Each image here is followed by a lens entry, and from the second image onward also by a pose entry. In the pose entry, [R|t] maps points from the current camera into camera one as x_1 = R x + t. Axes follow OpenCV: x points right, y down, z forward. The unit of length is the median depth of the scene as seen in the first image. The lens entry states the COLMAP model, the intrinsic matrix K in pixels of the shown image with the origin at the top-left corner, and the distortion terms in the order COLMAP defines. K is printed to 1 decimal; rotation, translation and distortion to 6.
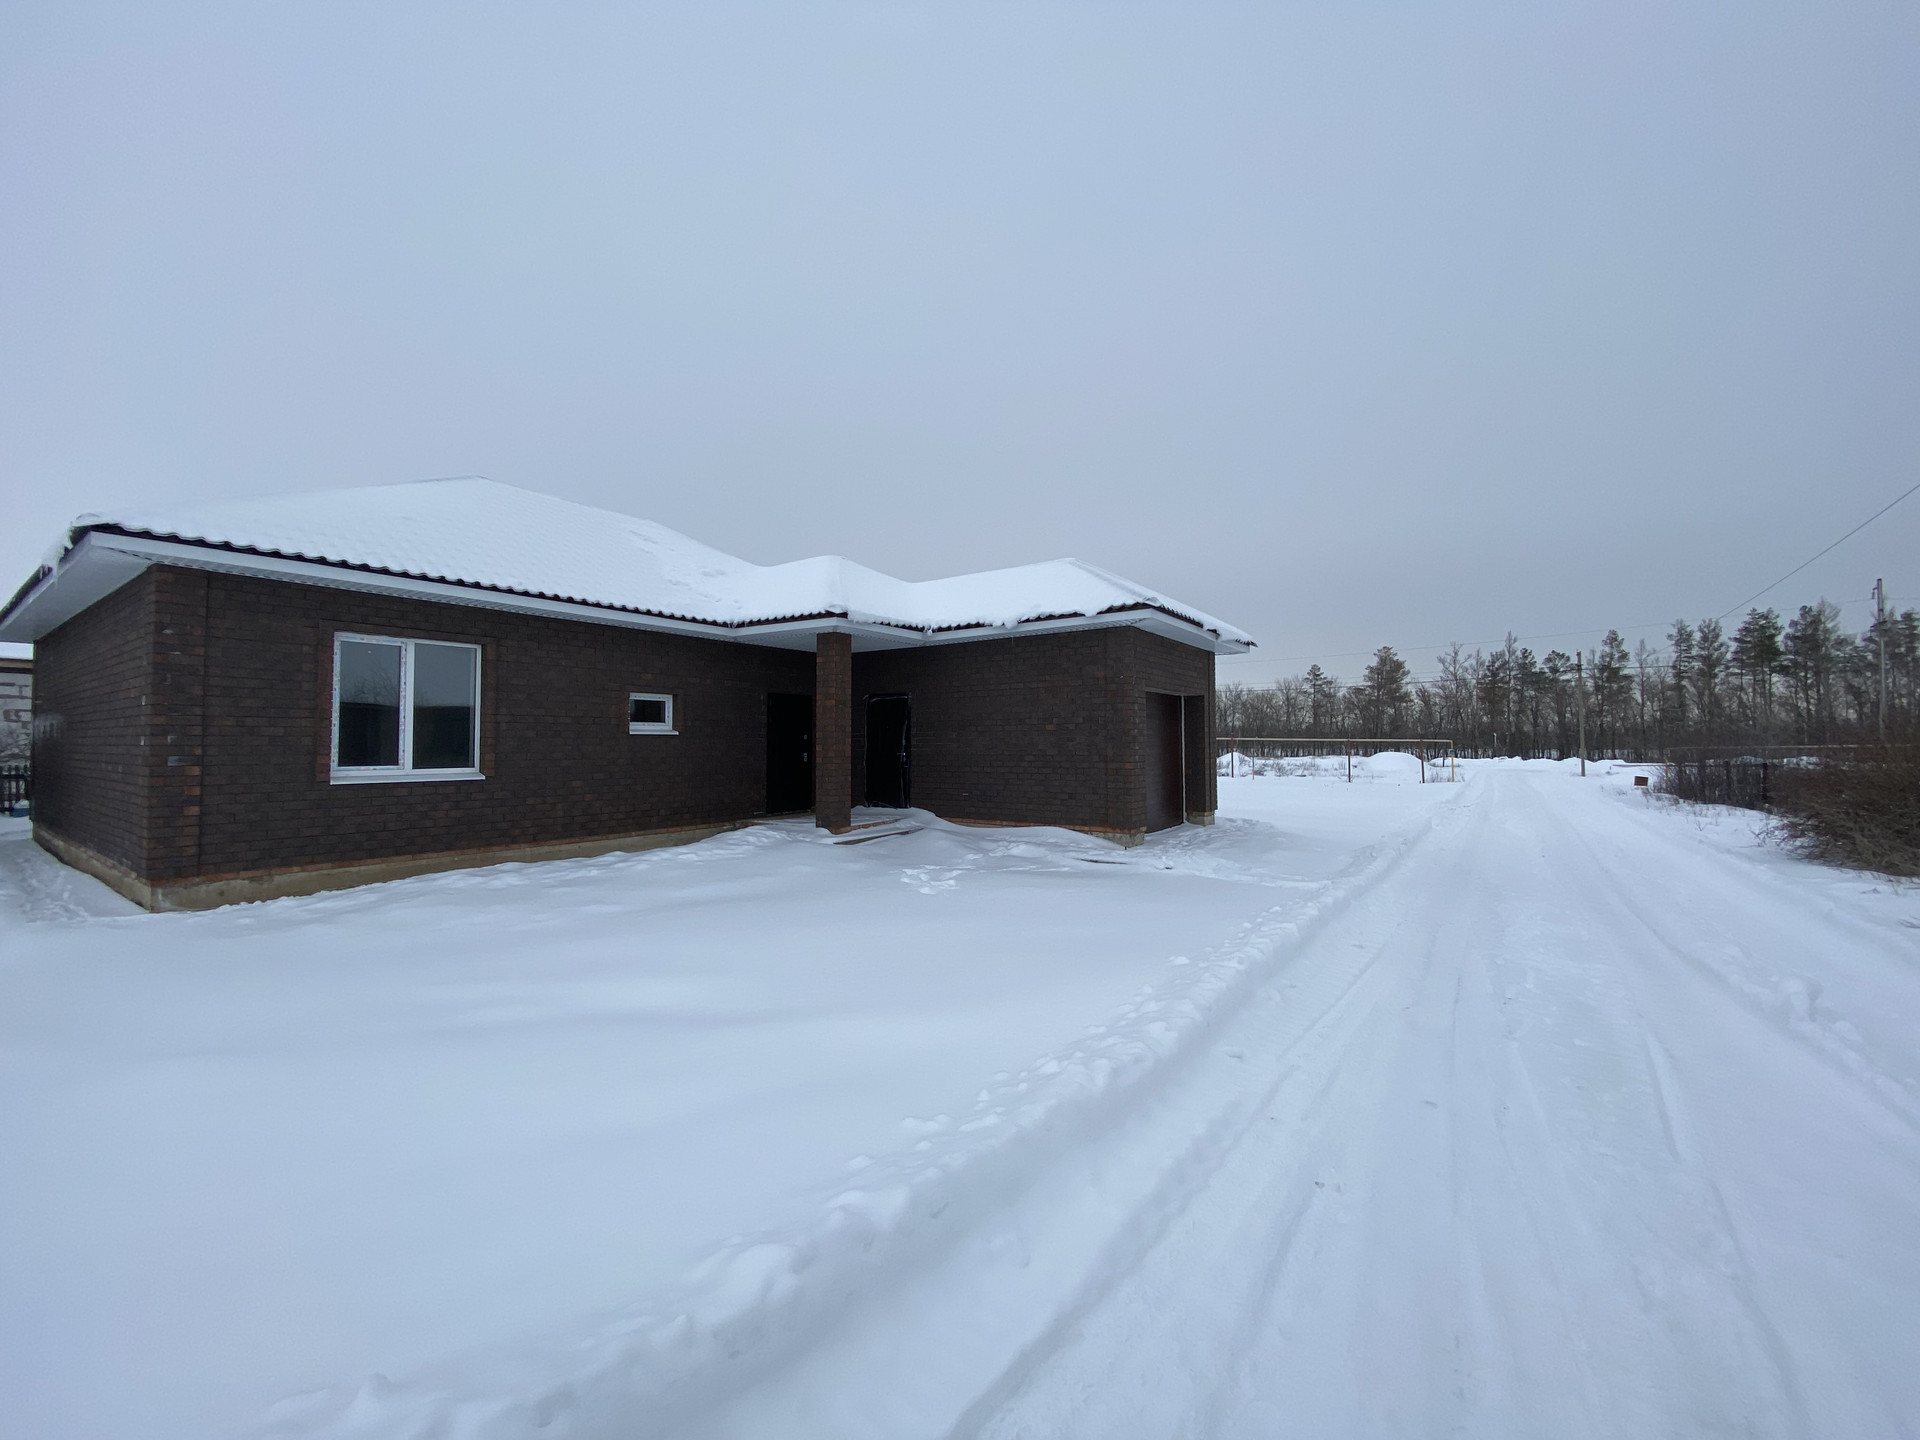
lens RADIAL K [[771.9, 0, 971.0], [0, 771.9, 718.2], [0, 0, 1]] dist [0.019777, -0.024536]
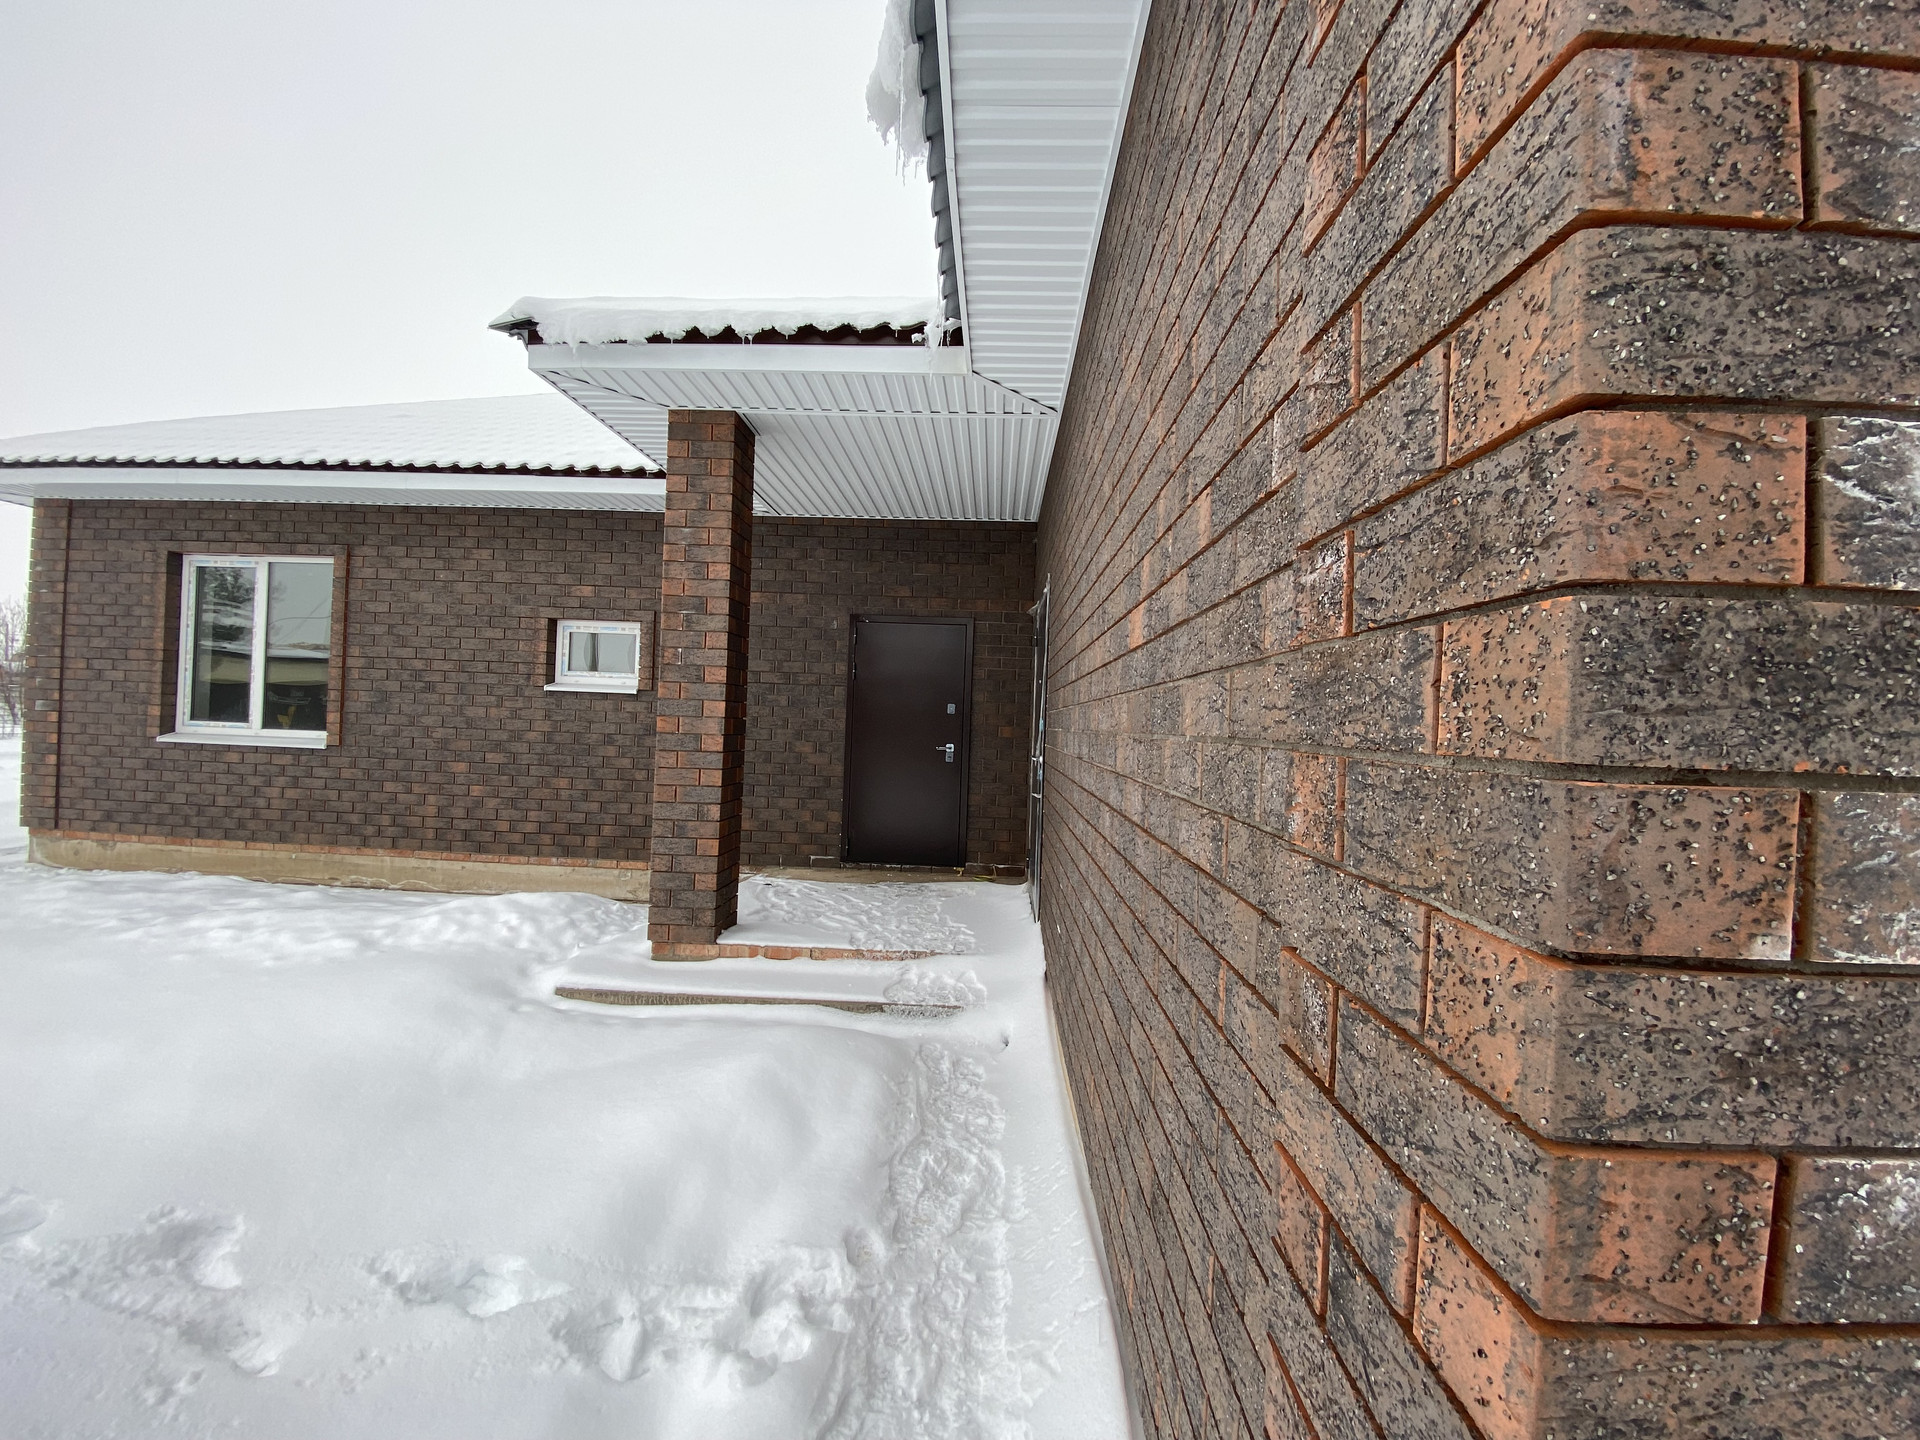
lens RADIAL K [[772.8, 0, 955.1], [0, 772.8, 718.6], [0, 0, 1]] dist [0.016093, -0.018420]
pose [[0.516120, 0.020604, -0.856269, 0.251728], [-0.011332, 0.999787, 0.017228, 0.031810], [0.856442, 0.000811, 0.516243, 1.082863]]
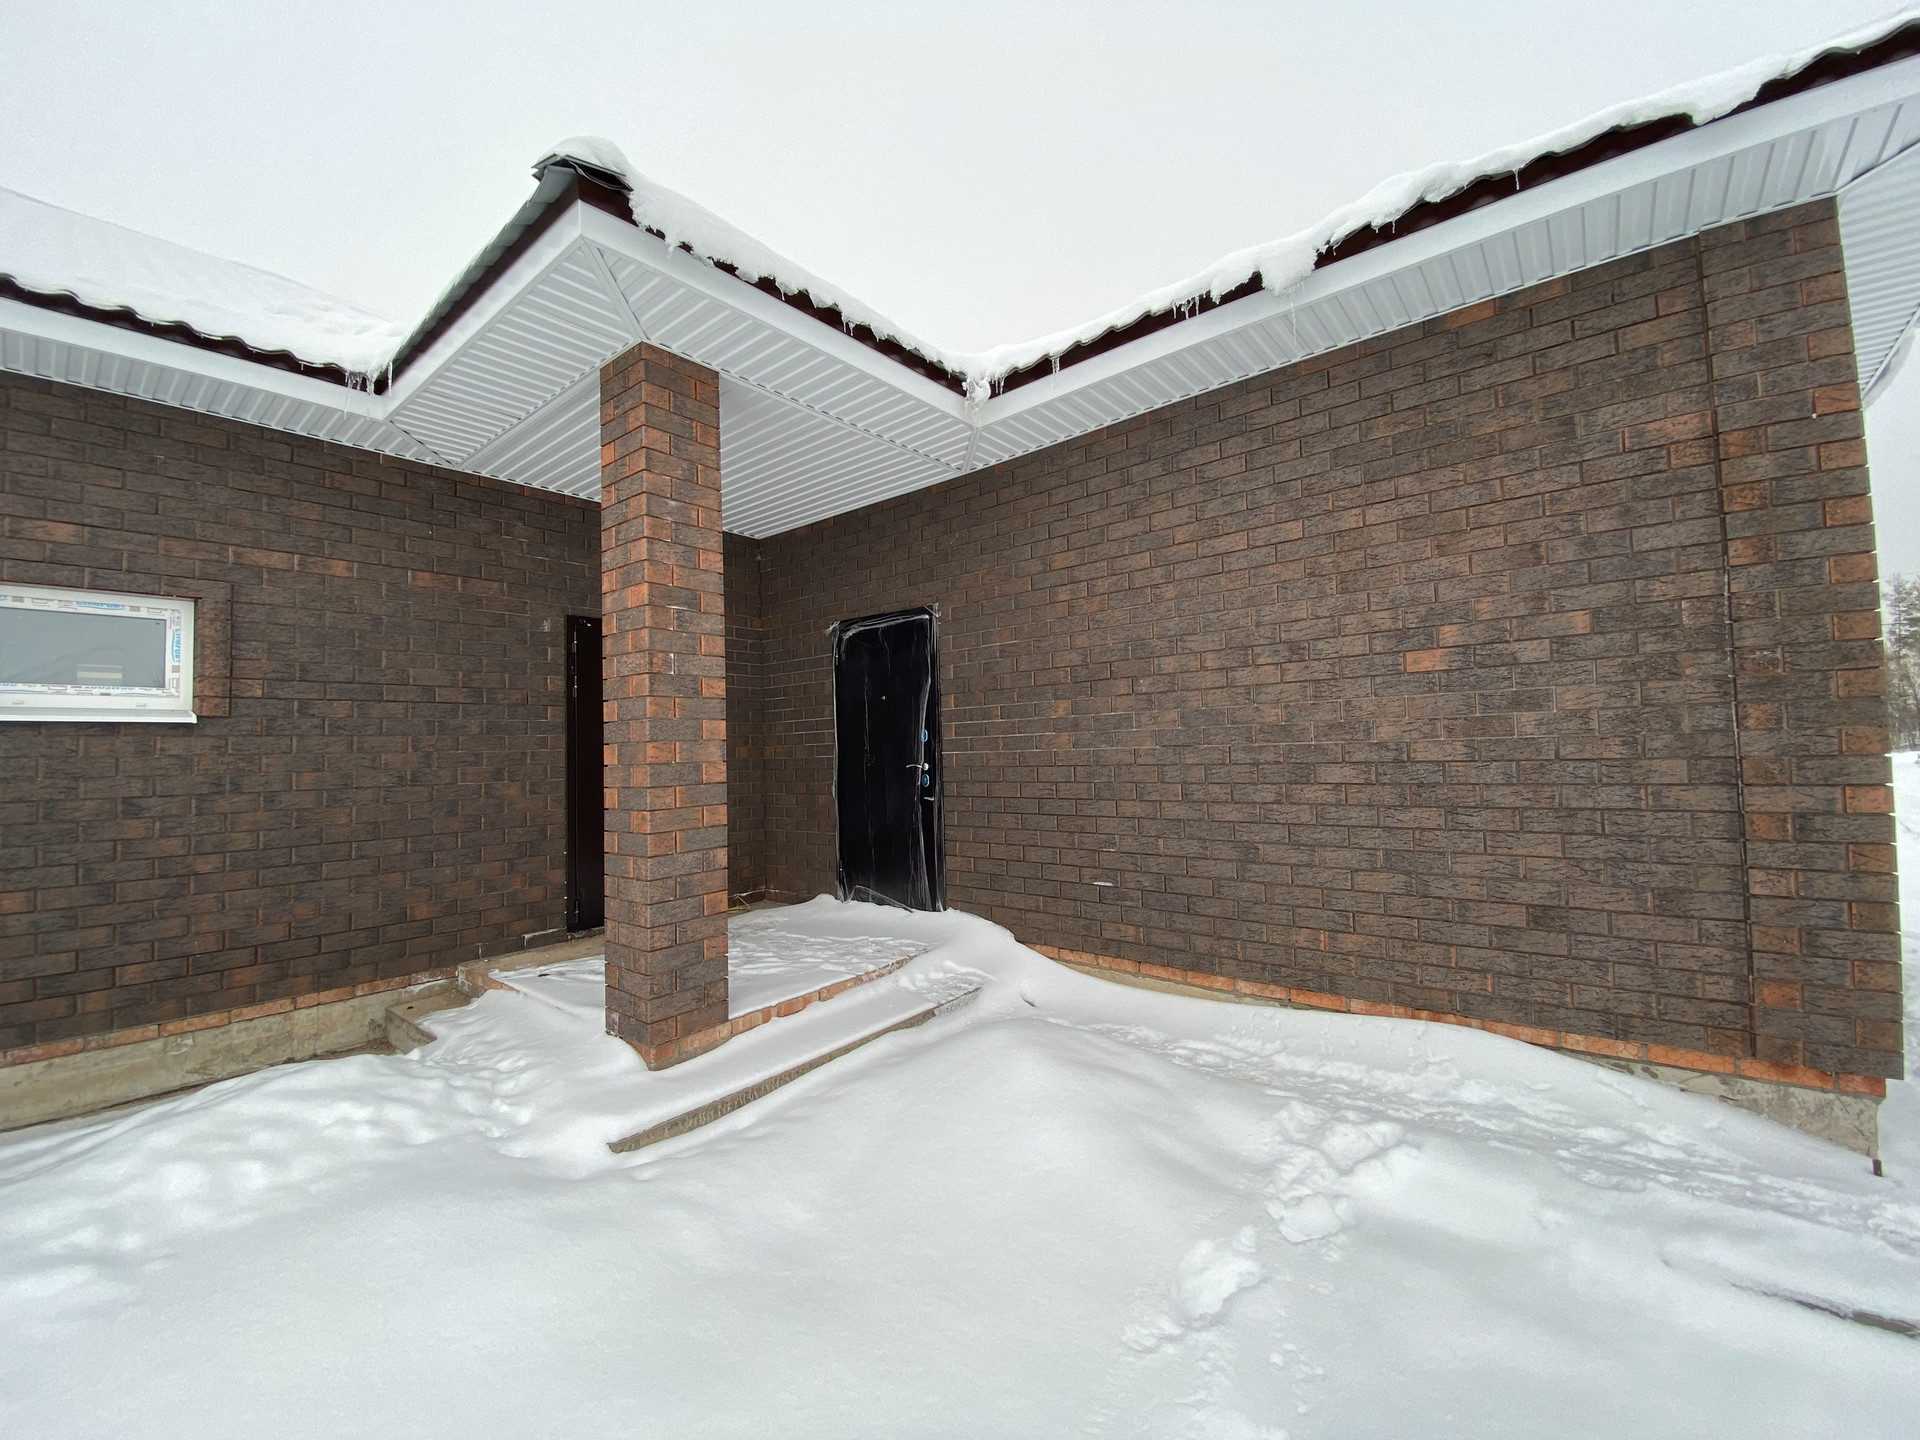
lens RADIAL K [[773.0, 0, 955.9], [0, 773.0, 718.5], [0, 0, 1]] dist [0.020949, -0.020649]
pose [[0.994530, -0.028647, -0.100446, -0.045114], [0.028095, 0.999581, -0.006909, 0.035702], [0.100602, 0.004049, 0.994919, 0.852824]]
